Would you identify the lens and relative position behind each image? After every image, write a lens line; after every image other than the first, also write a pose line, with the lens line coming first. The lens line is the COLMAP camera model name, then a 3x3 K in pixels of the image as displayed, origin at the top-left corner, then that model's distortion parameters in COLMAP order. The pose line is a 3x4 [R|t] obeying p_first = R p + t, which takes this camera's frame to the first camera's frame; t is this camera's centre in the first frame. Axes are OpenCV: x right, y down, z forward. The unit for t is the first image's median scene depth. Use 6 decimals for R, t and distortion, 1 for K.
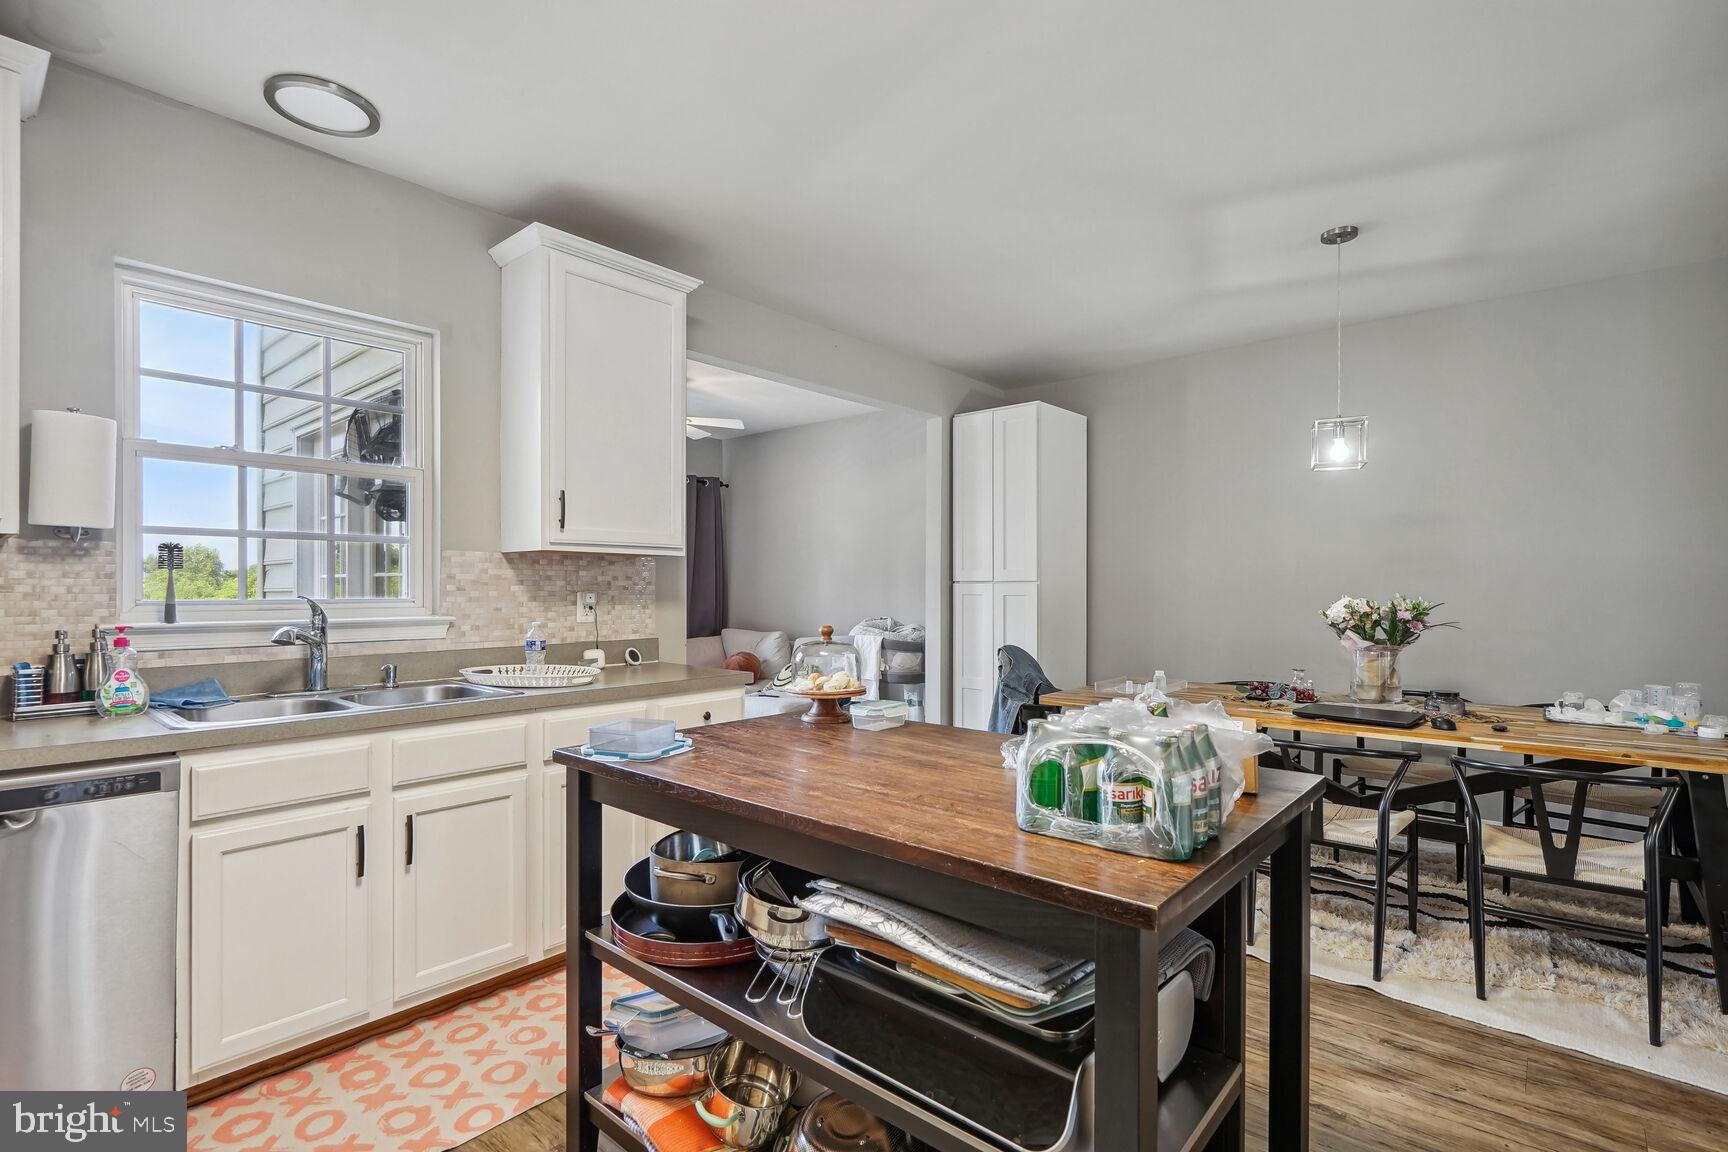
lens RADIAL K [[801.8, 0, 861.8], [0, 801.8, 585.9], [0, 0, 1]] dist [-0.005509, 0.001517]
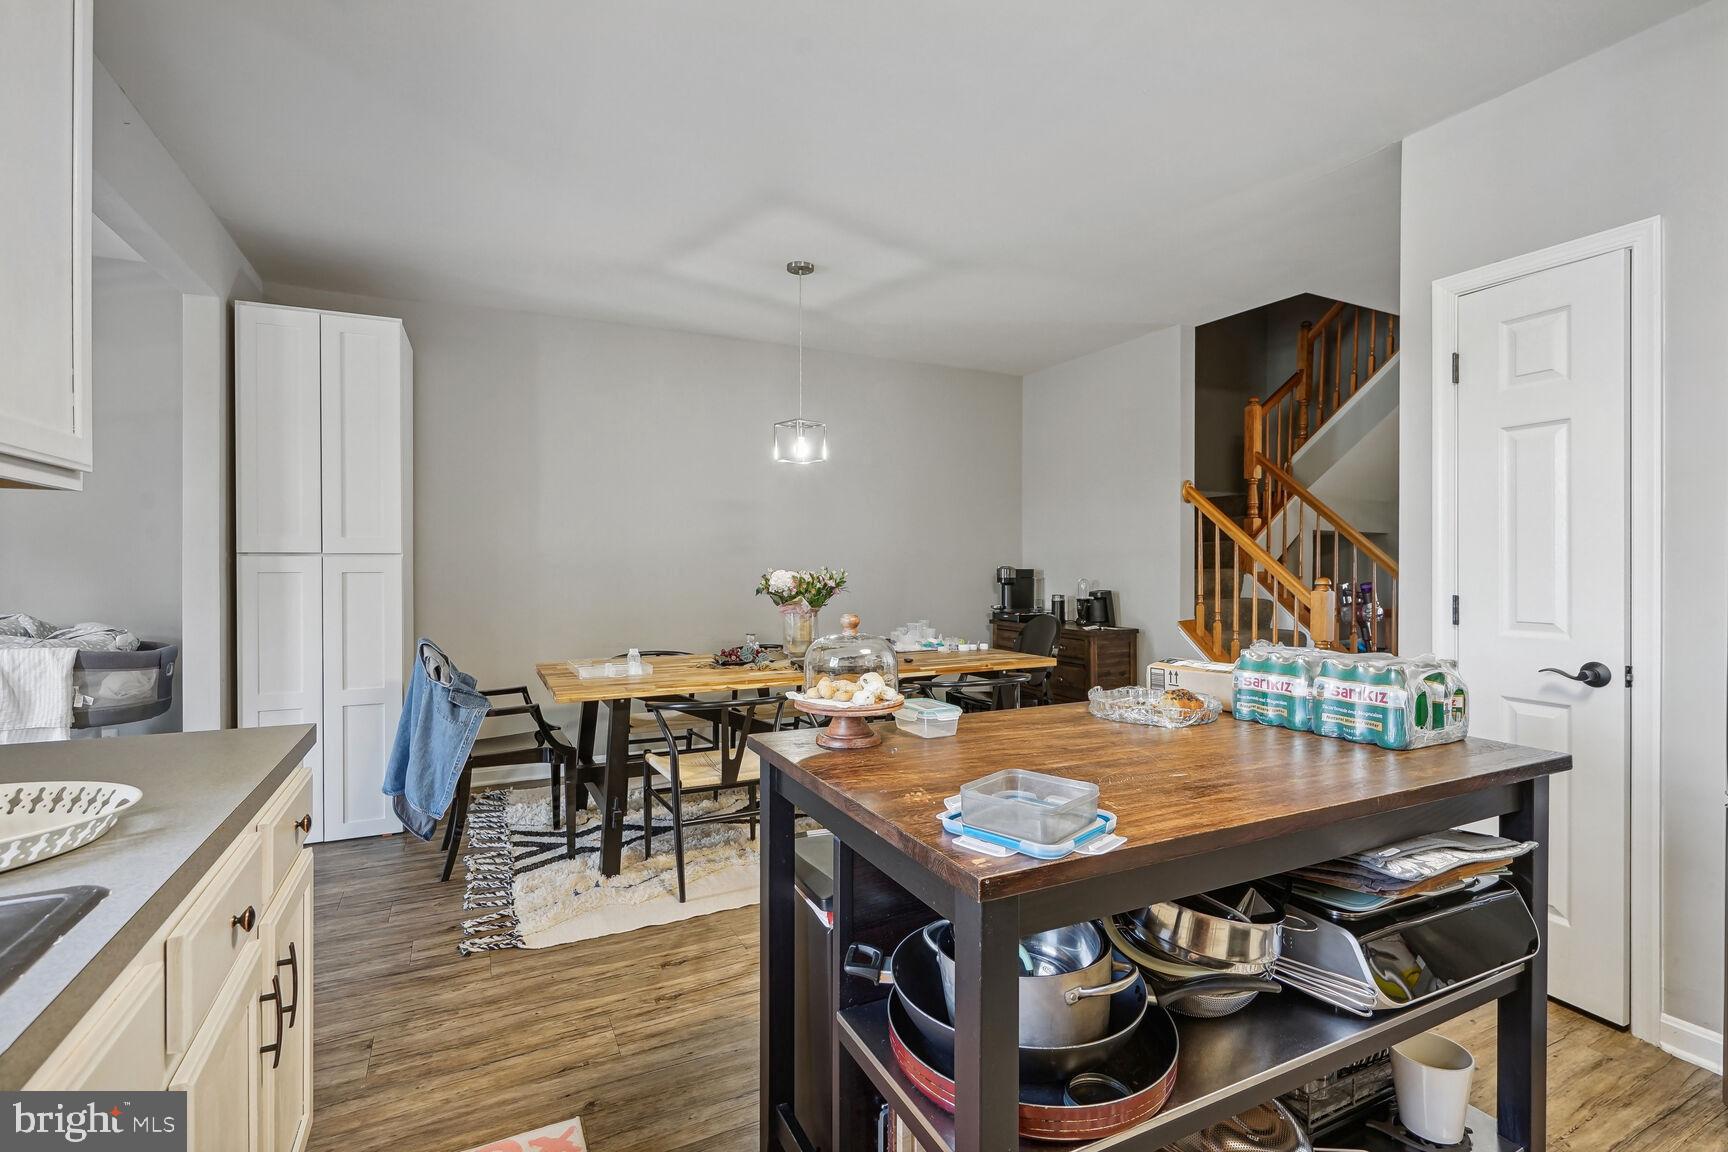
lens RADIAL K [[801.8, 0, 875.7], [0, 801.8, 568.0], [0, 0, 1]] dist [-0.005509, 0.001517]
pose [[0.384591, 0.001097, 0.923086, -0.297363], [0.002184, 0.999995, -0.002098, 0.009454], [-0.923084, 0.002822, 0.384587, 0.274239]]
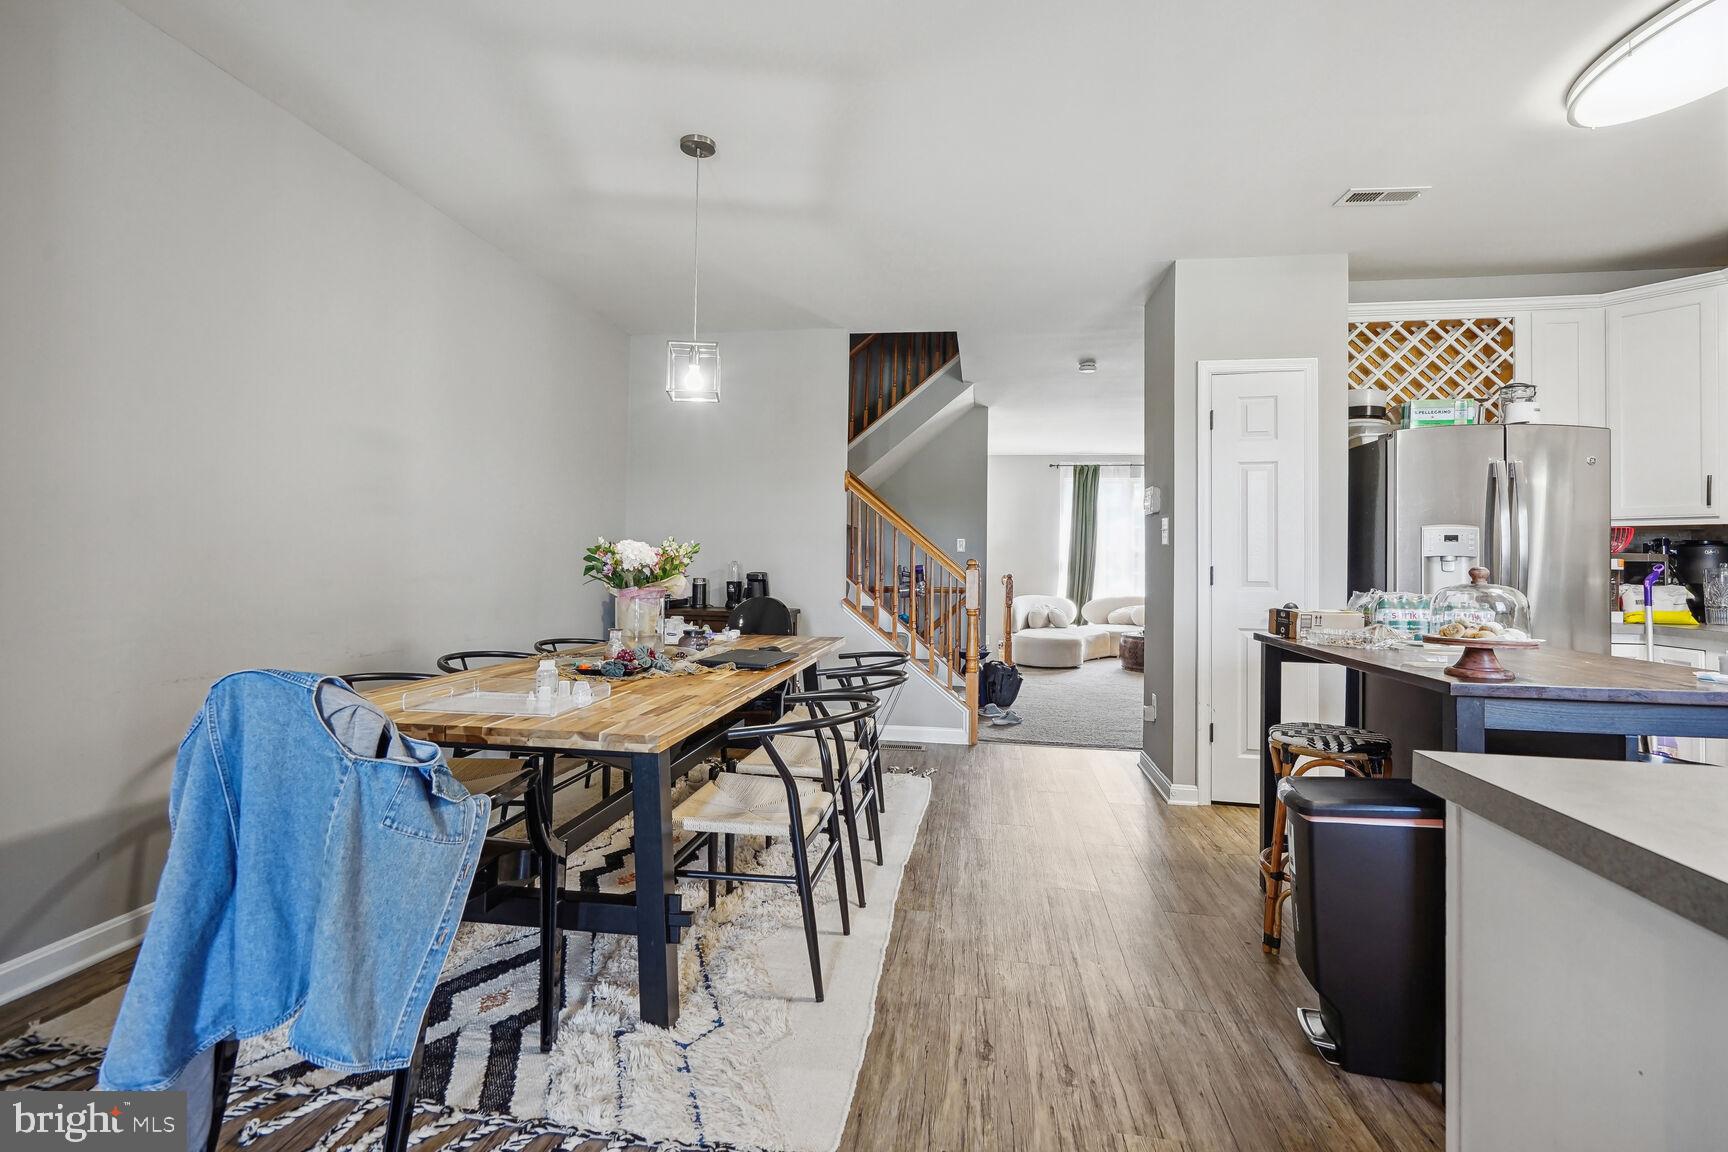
lens RADIAL K [[801.8, 0, 869.6], [0, 801.8, 549.2], [0, 0, 1]] dist [-0.005509, 0.001517]
pose [[-0.524113, 0.014250, 0.851529, -0.179885], [-0.005313, 0.999786, -0.020001, 0.027278], [-0.851632, -0.015007, -0.523925, 0.826074]]
